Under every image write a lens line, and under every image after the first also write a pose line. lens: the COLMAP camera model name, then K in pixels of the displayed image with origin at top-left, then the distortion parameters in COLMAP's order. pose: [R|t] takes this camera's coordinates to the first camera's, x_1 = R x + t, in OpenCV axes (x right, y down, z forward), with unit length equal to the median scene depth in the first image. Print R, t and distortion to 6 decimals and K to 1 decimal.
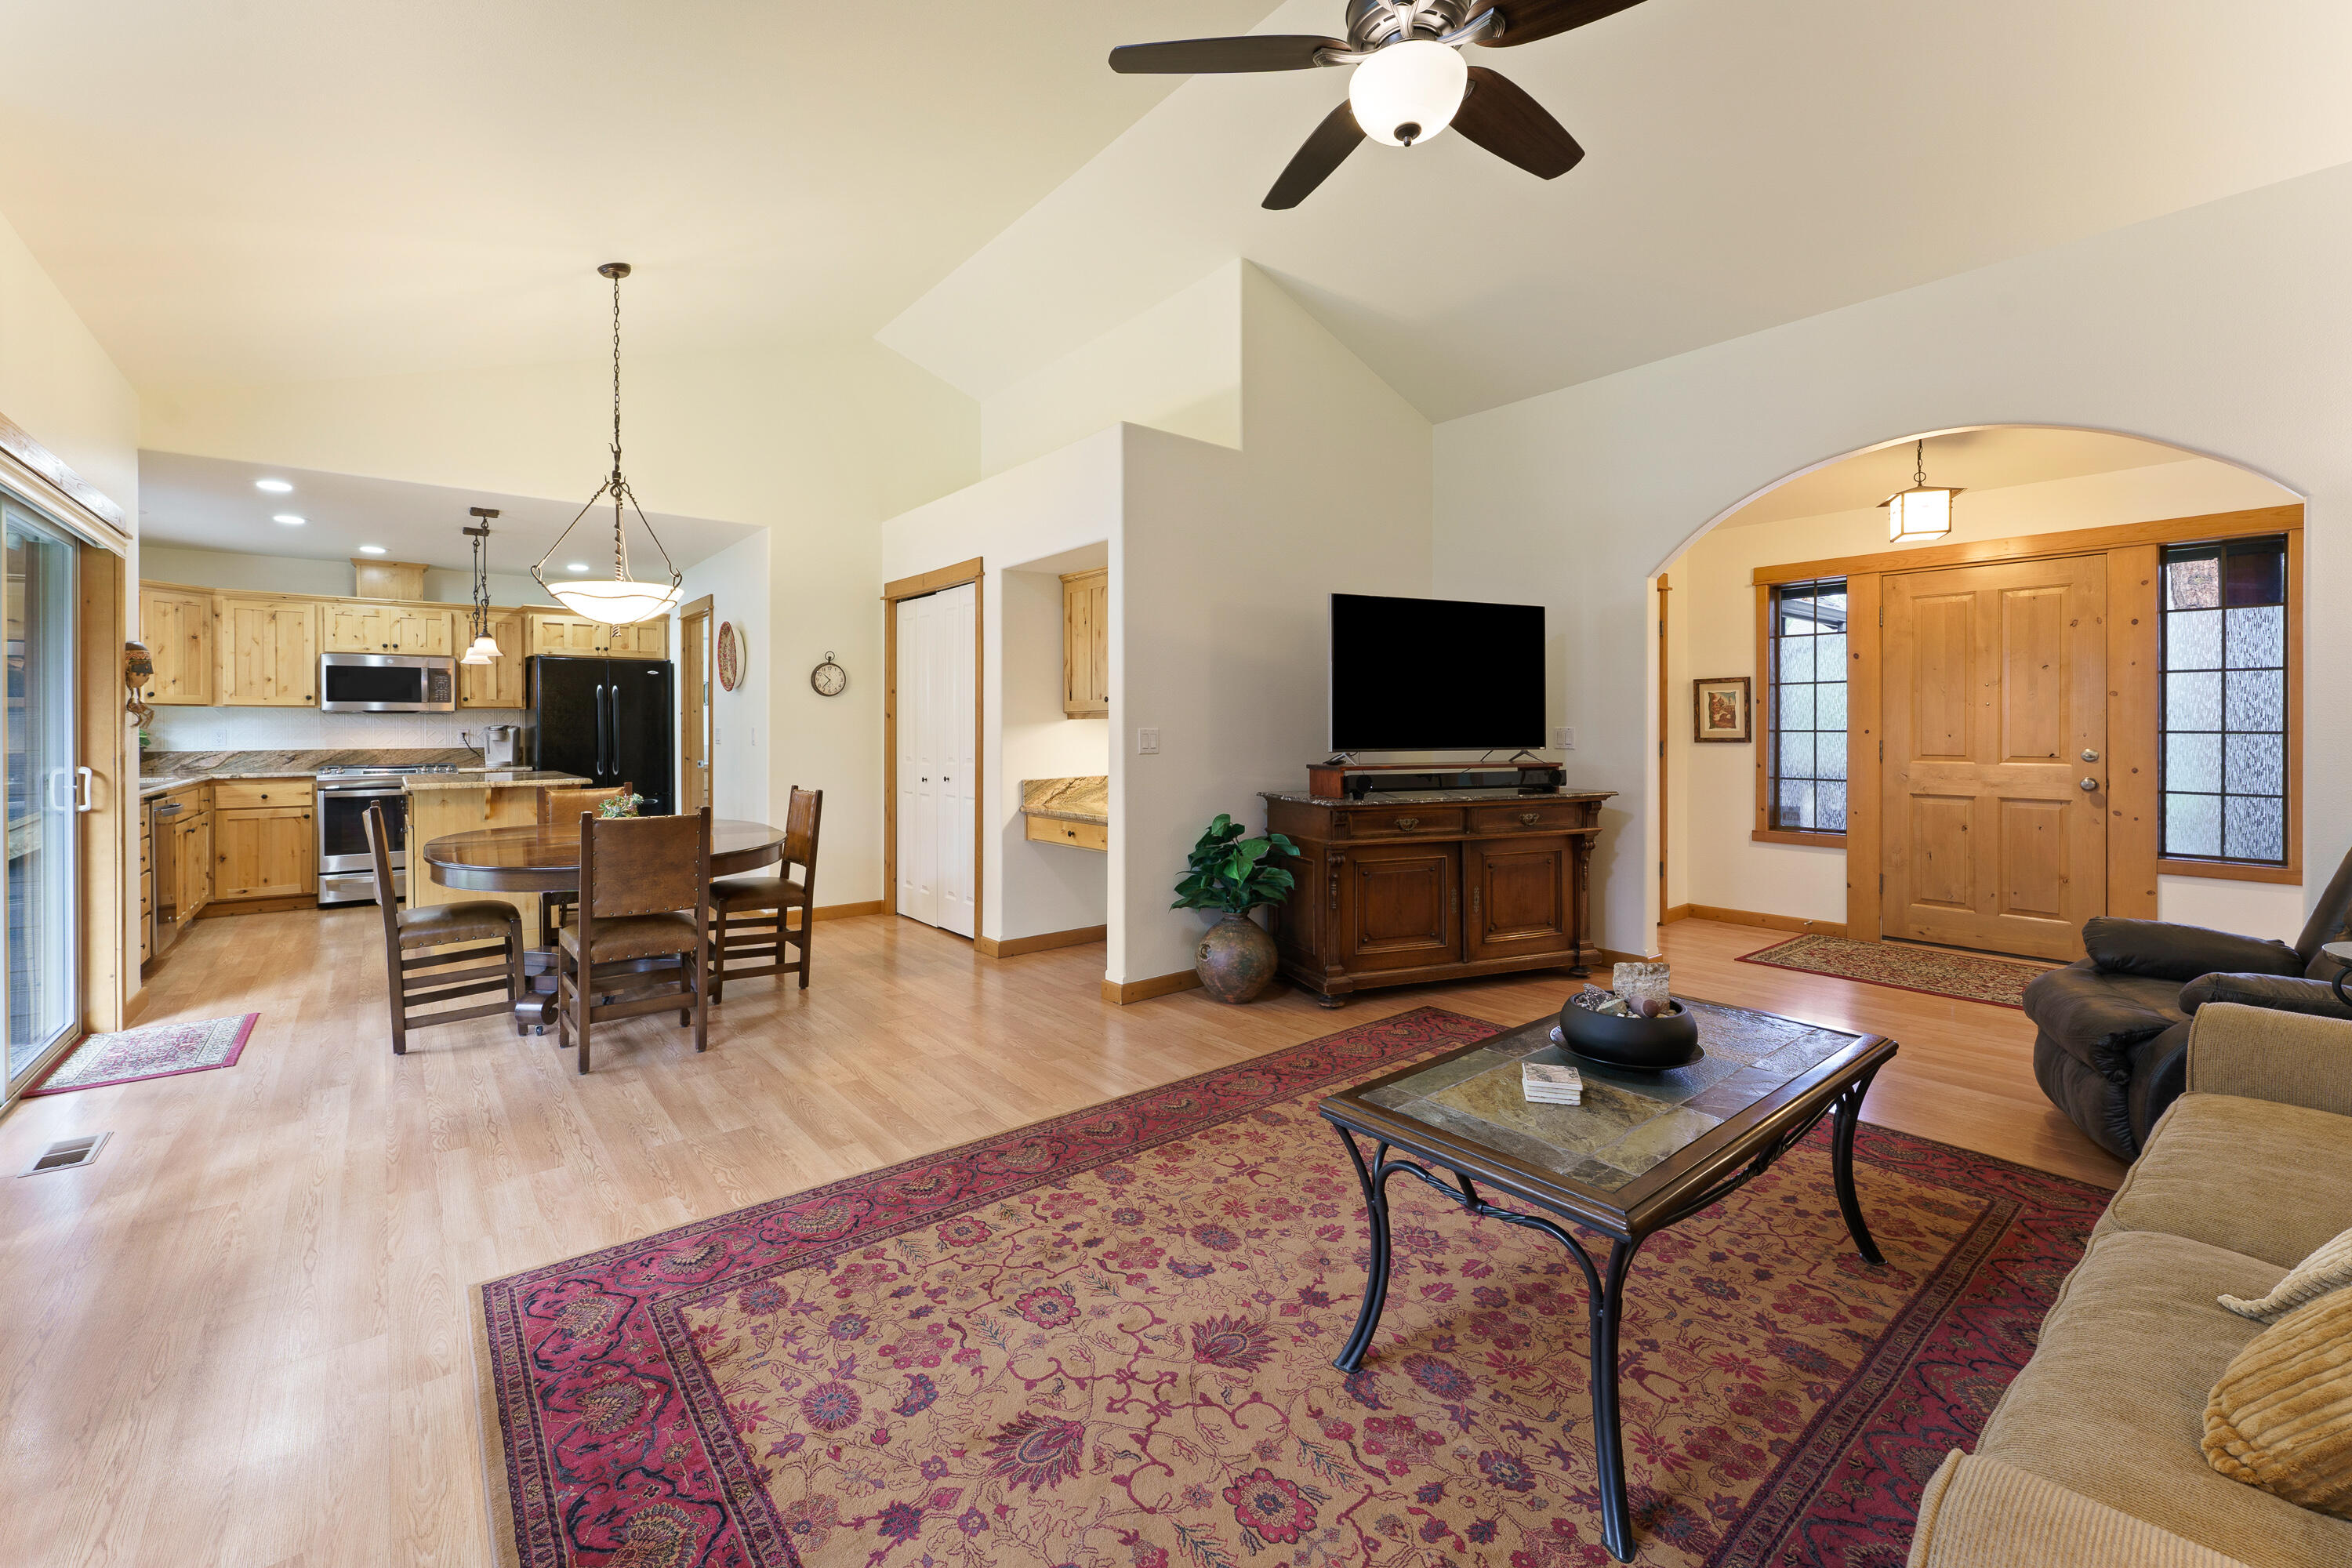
lens RADIAL K [[959.9, 0, 1185.0], [0, 959.9, 727.8], [0, 0, 1]] dist [0.000510, -0.000346]
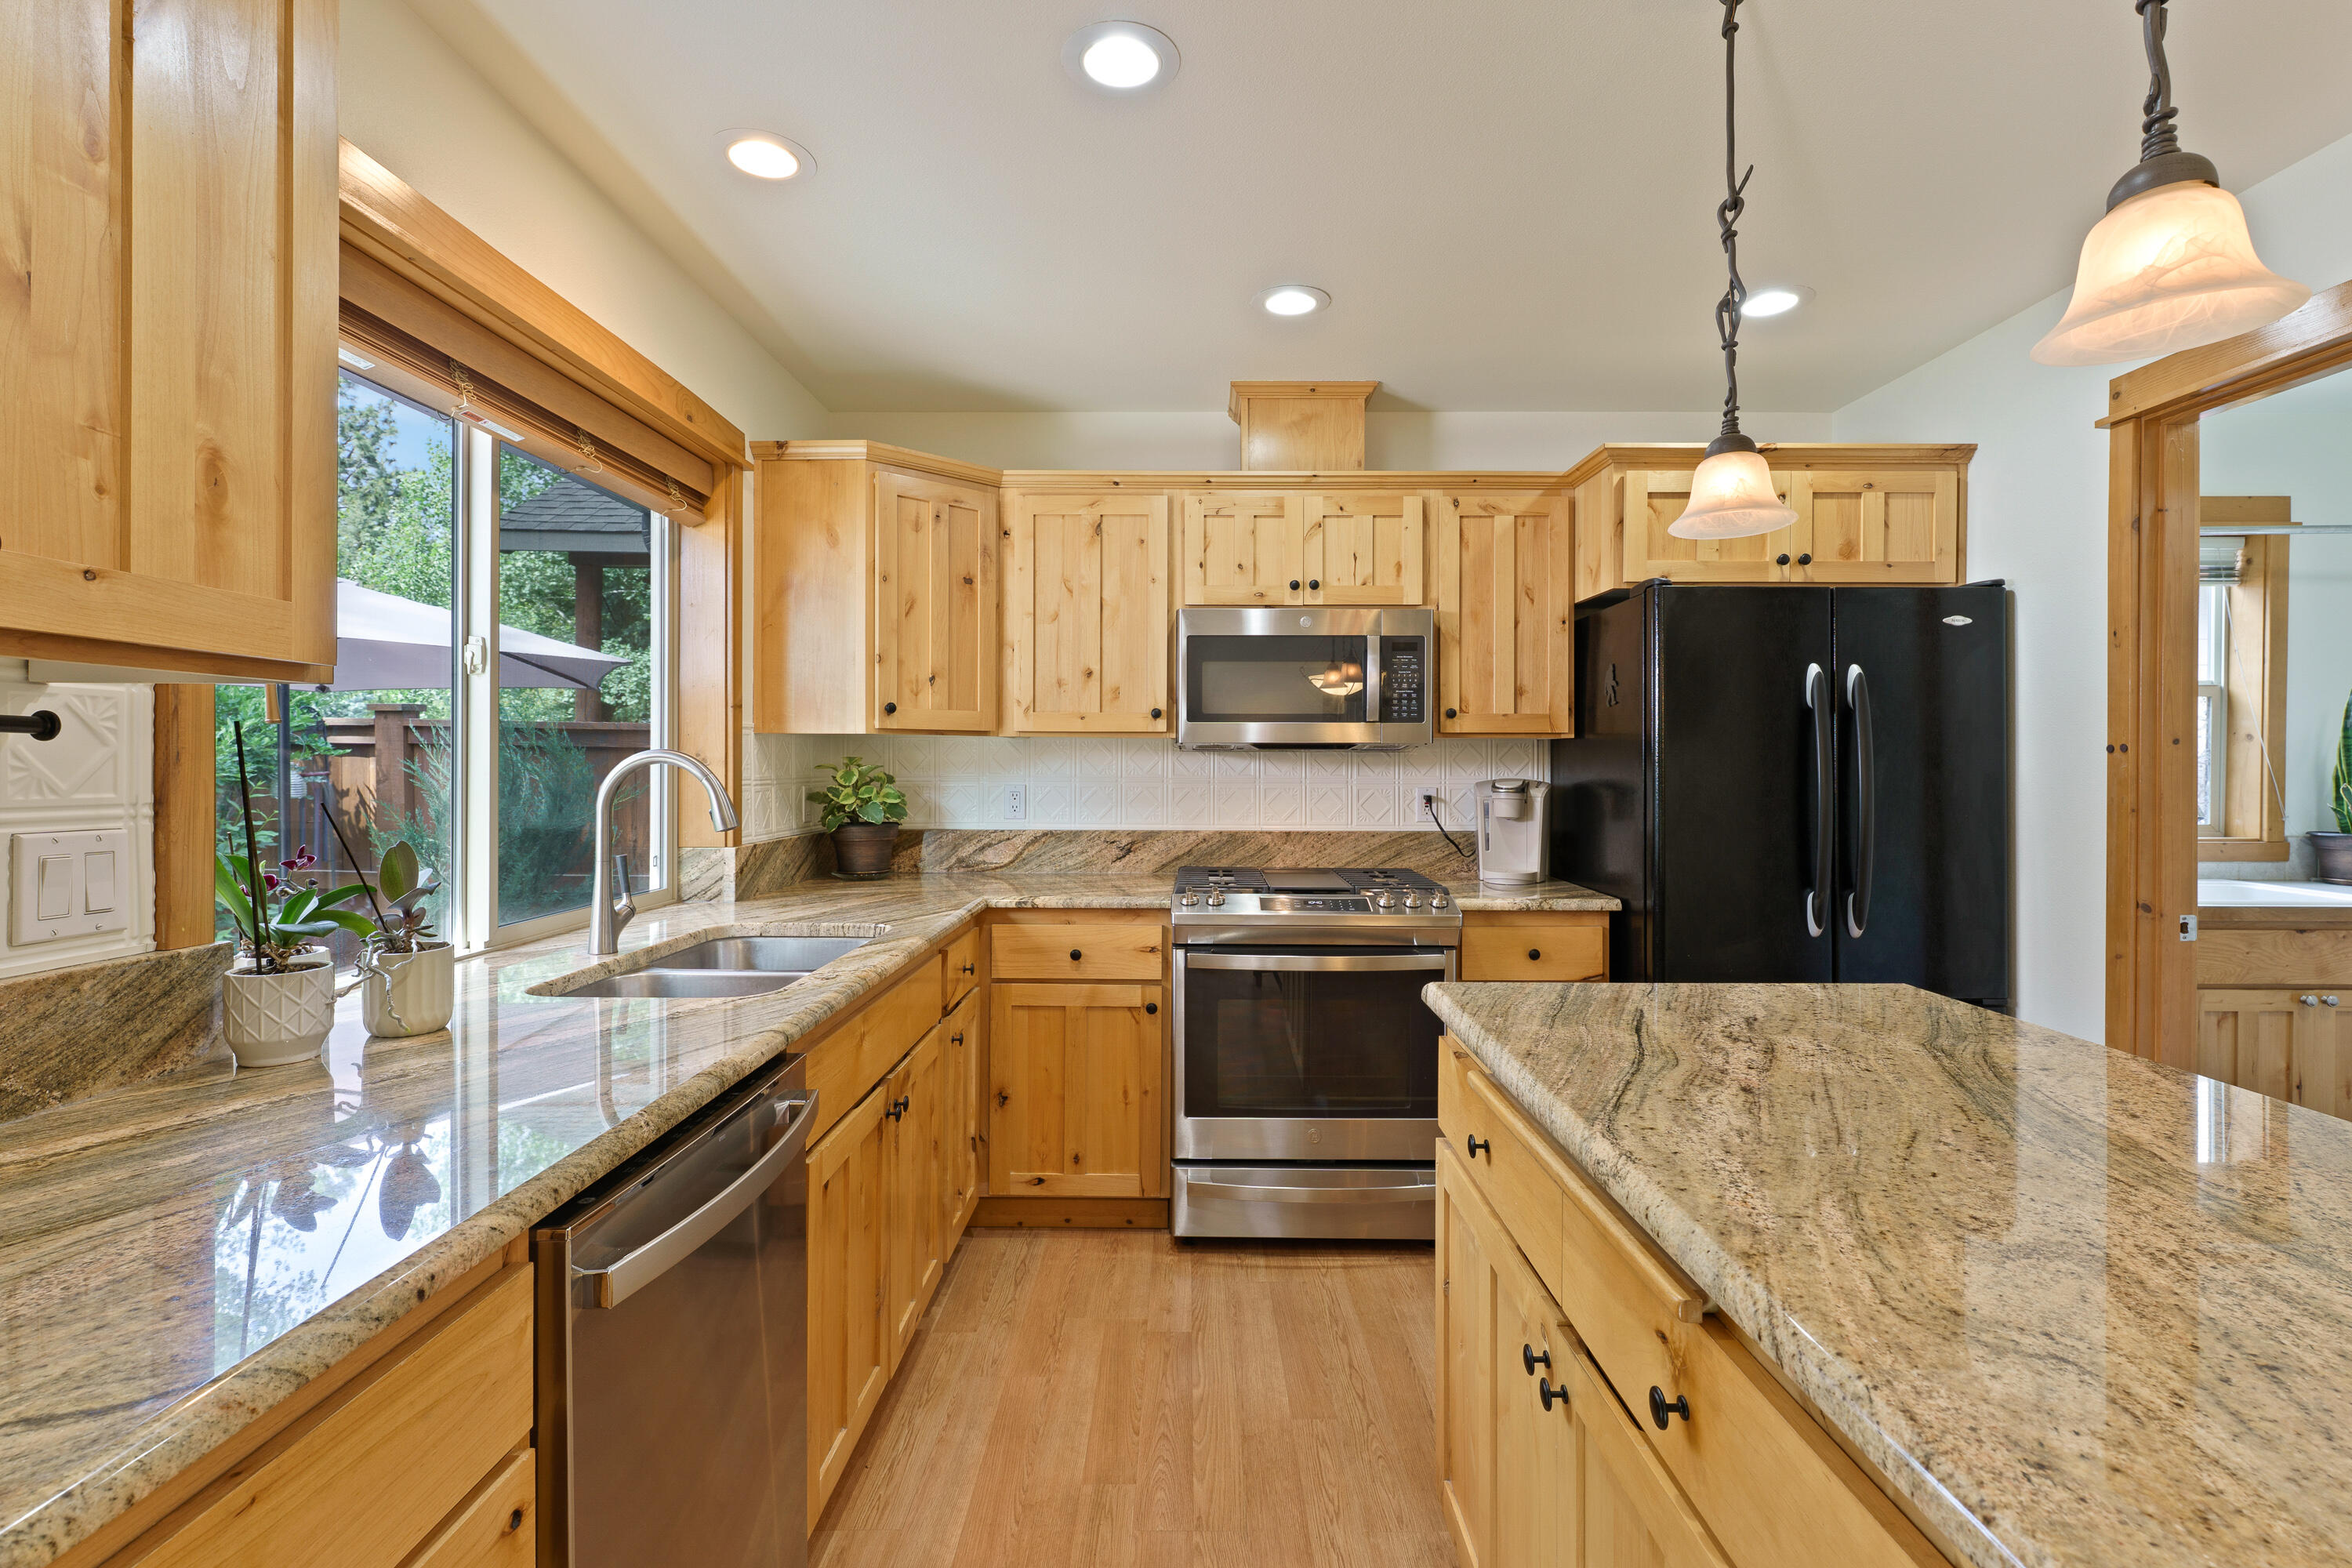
lens RADIAL K [[1082.1, 0, 1183.4], [0, 1082.1, 763.9], [0, 0, 1]] dist [0.003345, -0.000843]
pose [[0.763267, 0.007683, -0.646038, -0.769537], [-0.006652, 0.999970, 0.004033, -0.014406], [0.646049, 0.001219, 0.763295, 0.832055]]
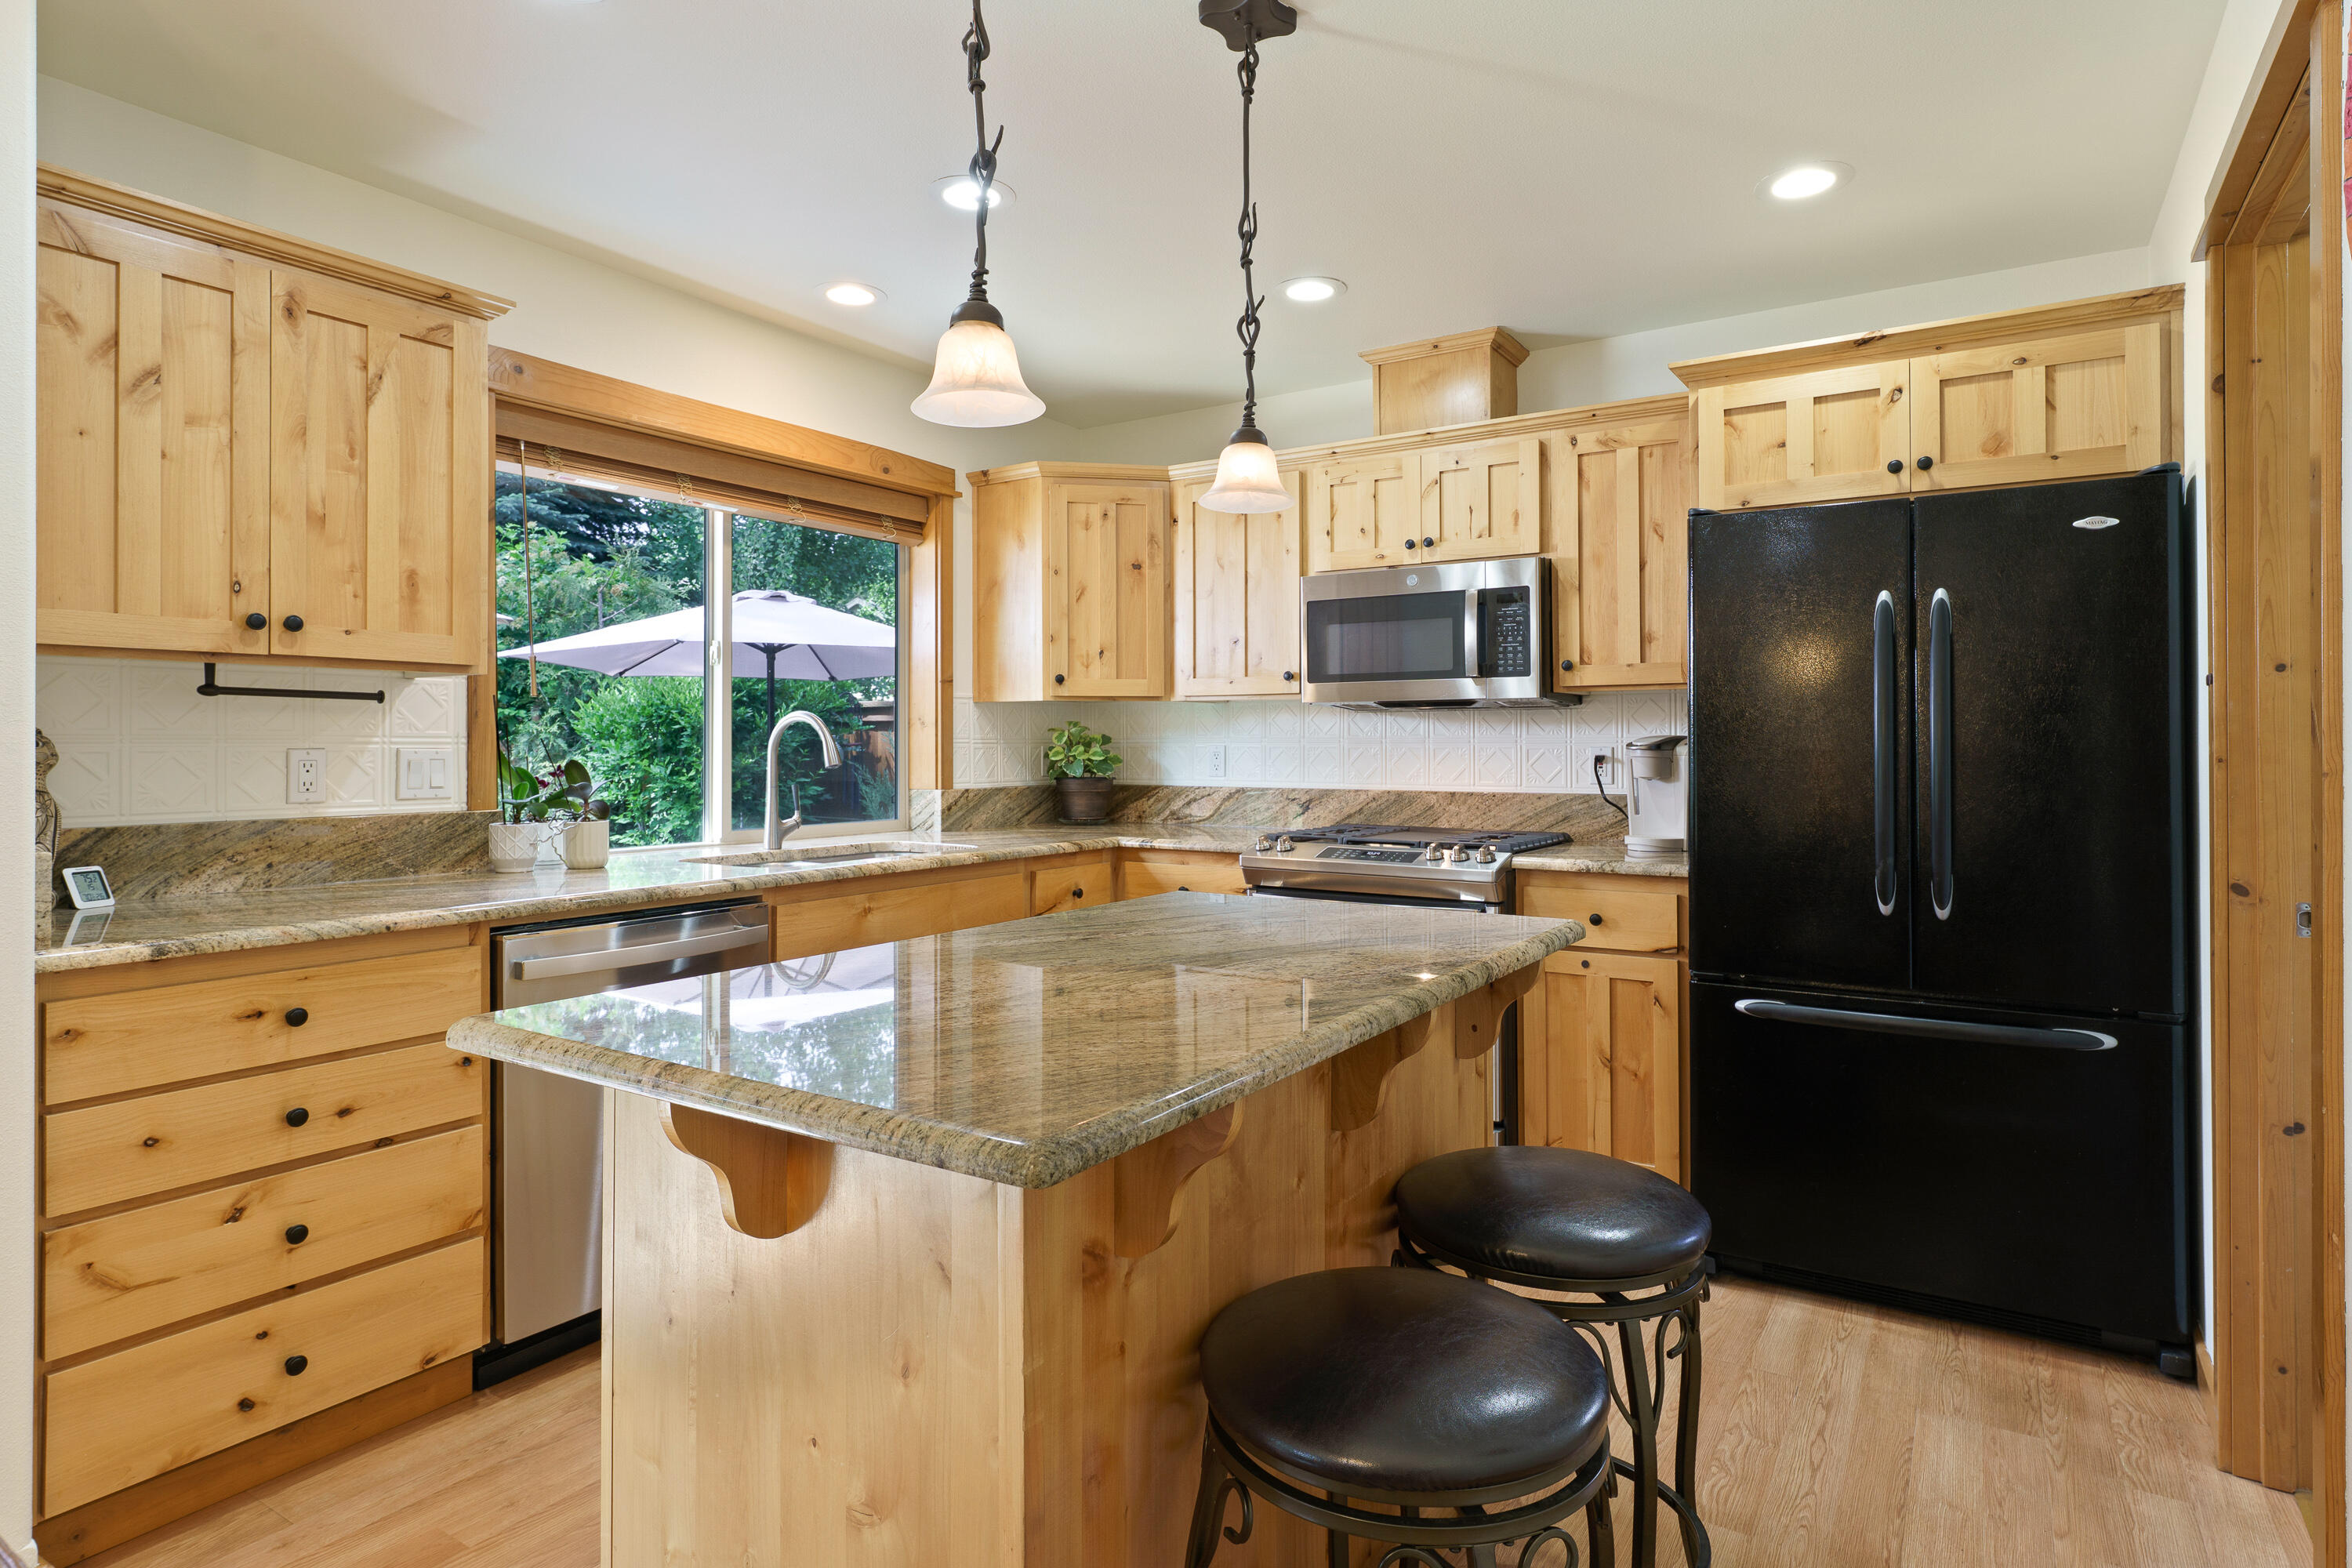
lens RADIAL K [[1255.5, 0, 1189.6], [0, 1255.5, 735.8], [0, 0, 1]] dist [0.007663, -0.000465]
pose [[0.301727, -0.002077, -0.953392, -0.466644], [-0.000145, 0.999998, -0.002224, -0.002333], [0.953394, 0.000809, 0.301726, 1.007068]]
